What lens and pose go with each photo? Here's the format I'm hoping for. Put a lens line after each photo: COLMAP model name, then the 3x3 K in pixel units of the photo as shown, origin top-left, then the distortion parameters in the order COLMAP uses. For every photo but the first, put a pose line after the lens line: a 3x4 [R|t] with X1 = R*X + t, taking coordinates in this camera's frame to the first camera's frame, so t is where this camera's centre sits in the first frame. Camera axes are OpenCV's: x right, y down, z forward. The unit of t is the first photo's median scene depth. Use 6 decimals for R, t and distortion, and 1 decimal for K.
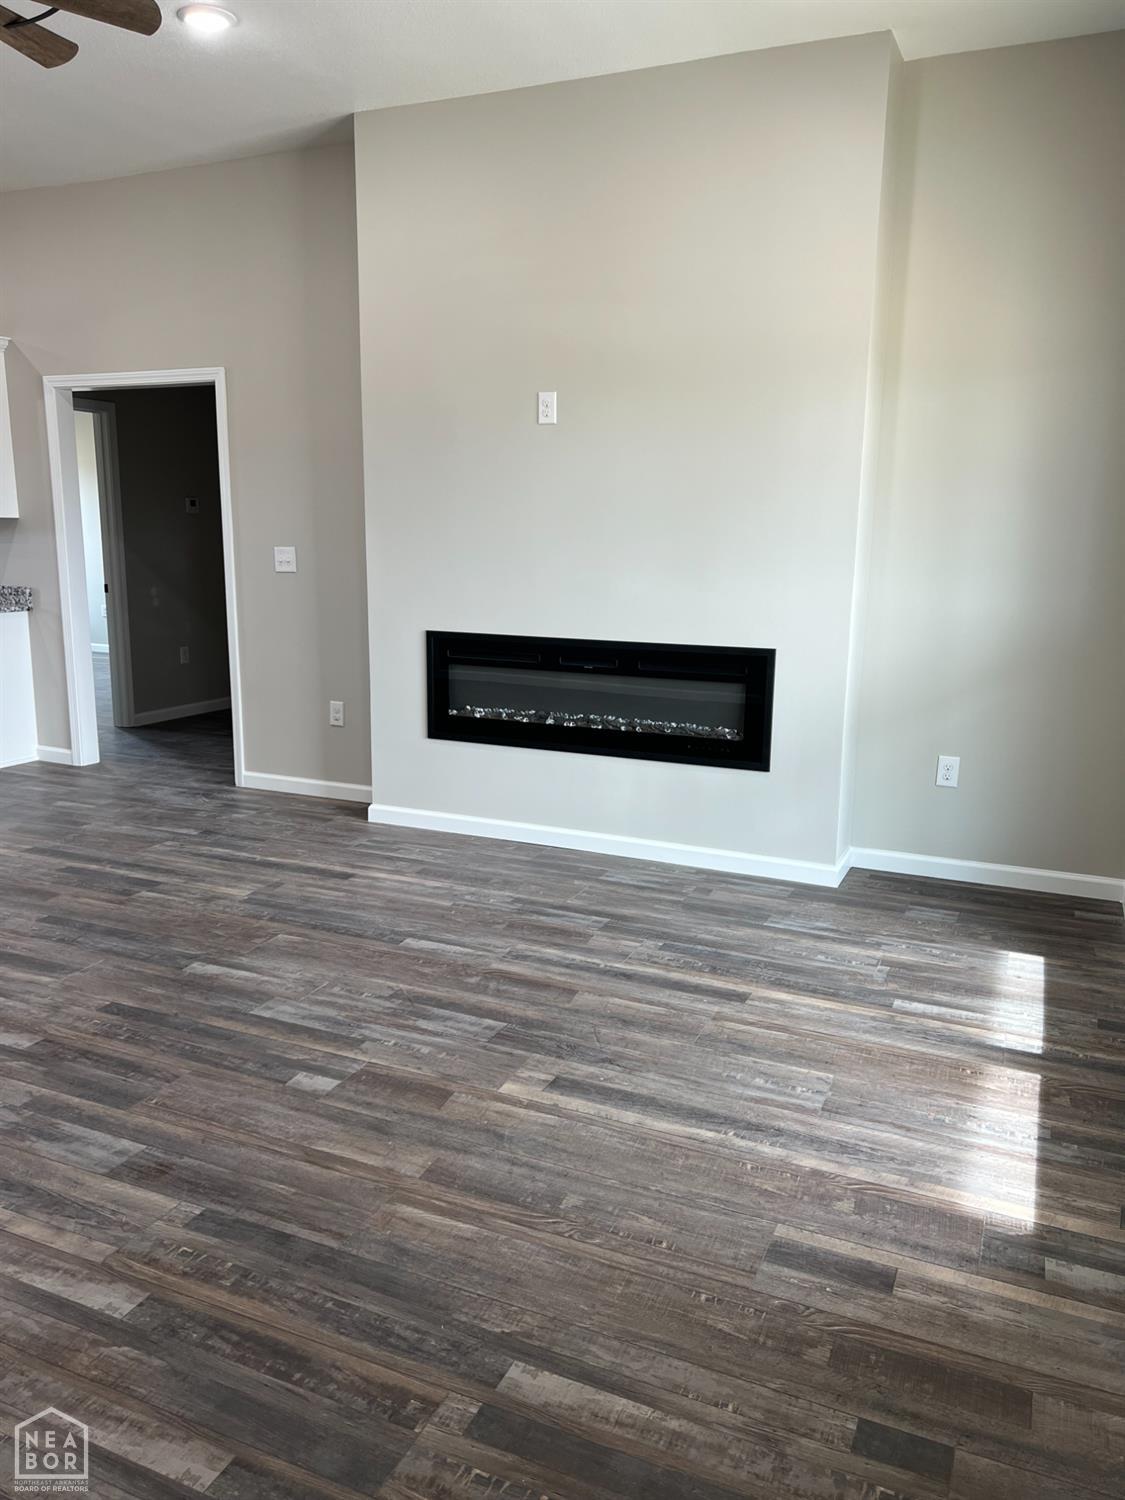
lens RADIAL K [[1124.8, 0, 565.2], [0, 1124.8, 737.8], [0, 0, 1]] dist [0.058468, -0.066285]
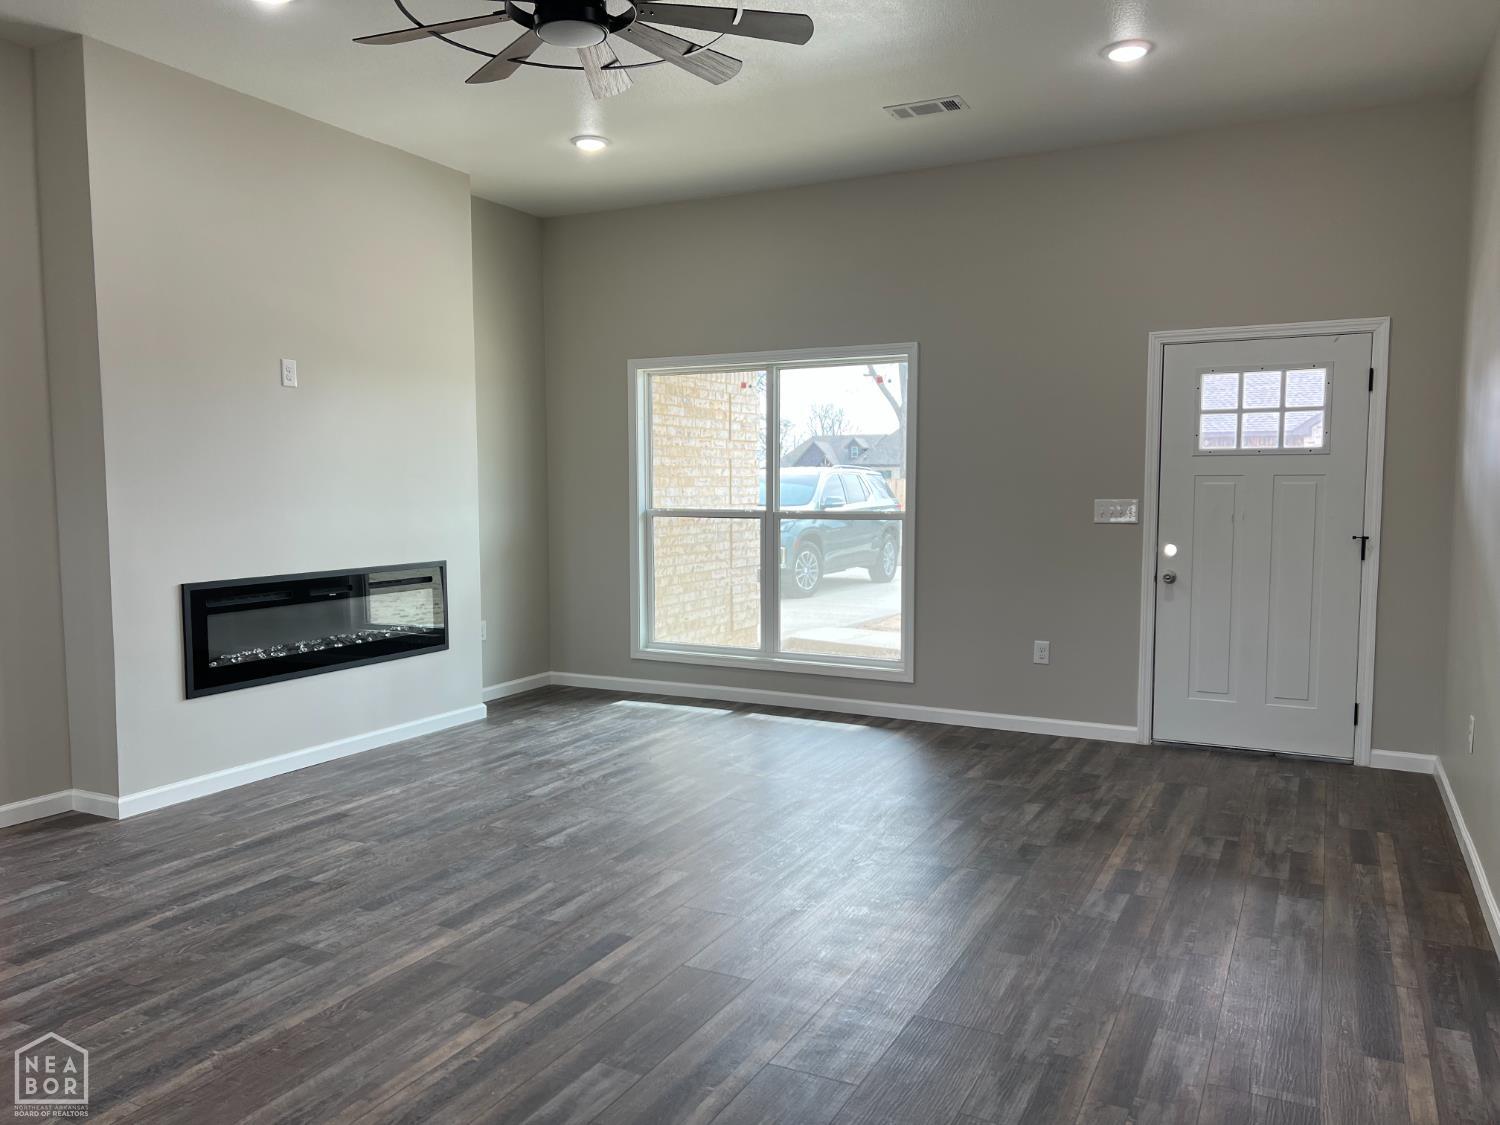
lens RADIAL K [[1124.8, 0, 754.3], [0, 1124.8, 567.7], [0, 0, 1]] dist [0.058468, -0.066285]
pose [[0.043712, -0.085643, 0.995367, -1.178198], [0.181900, 0.980348, 0.076362, -0.106882], [-0.982345, 0.177719, 0.058432, 0.532142]]
